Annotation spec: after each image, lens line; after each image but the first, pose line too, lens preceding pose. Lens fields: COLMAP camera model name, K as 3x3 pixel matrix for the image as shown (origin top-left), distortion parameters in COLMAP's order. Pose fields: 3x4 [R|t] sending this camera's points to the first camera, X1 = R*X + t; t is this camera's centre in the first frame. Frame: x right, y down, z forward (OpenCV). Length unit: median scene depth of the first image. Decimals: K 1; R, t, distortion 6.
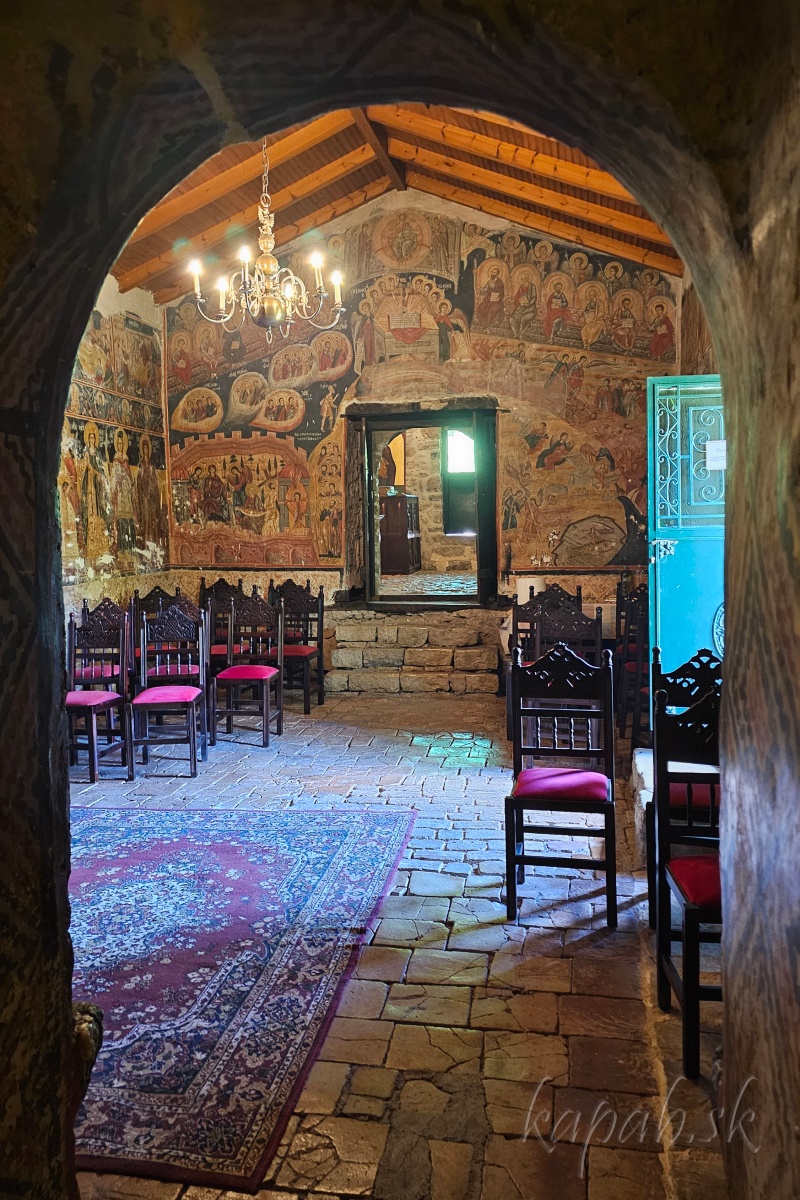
lens RADIAL K [[1018.9, 0, 398.4], [0, 1018.9, 597.7], [0, 0, 1]] dist [0.035641, -0.004445]
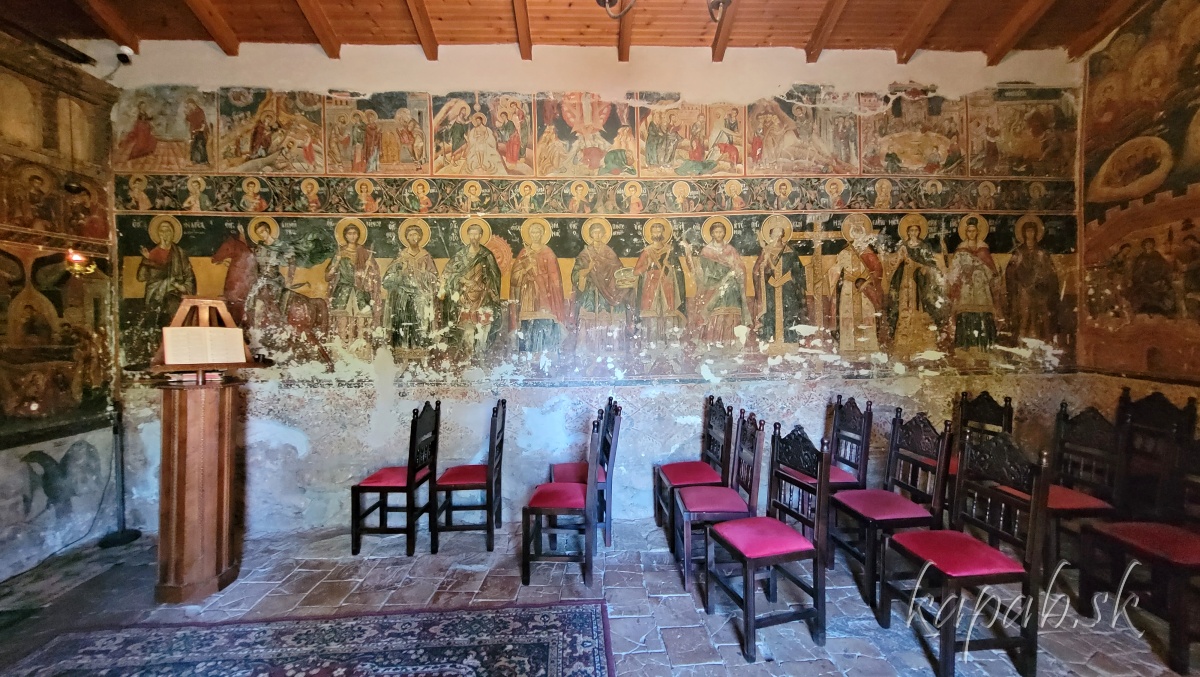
lens RADIAL K [[470.5, 0, 595.5], [0, 470.5, 335.6], [0, 0, 1]] dist [-0.001418, 0.000021]
pose [[0.208440, 0.039377, -0.977242, 0.069605], [-0.065292, 0.997520, 0.026268, -0.042713], [0.975853, 0.058331, 0.210494, 0.544964]]
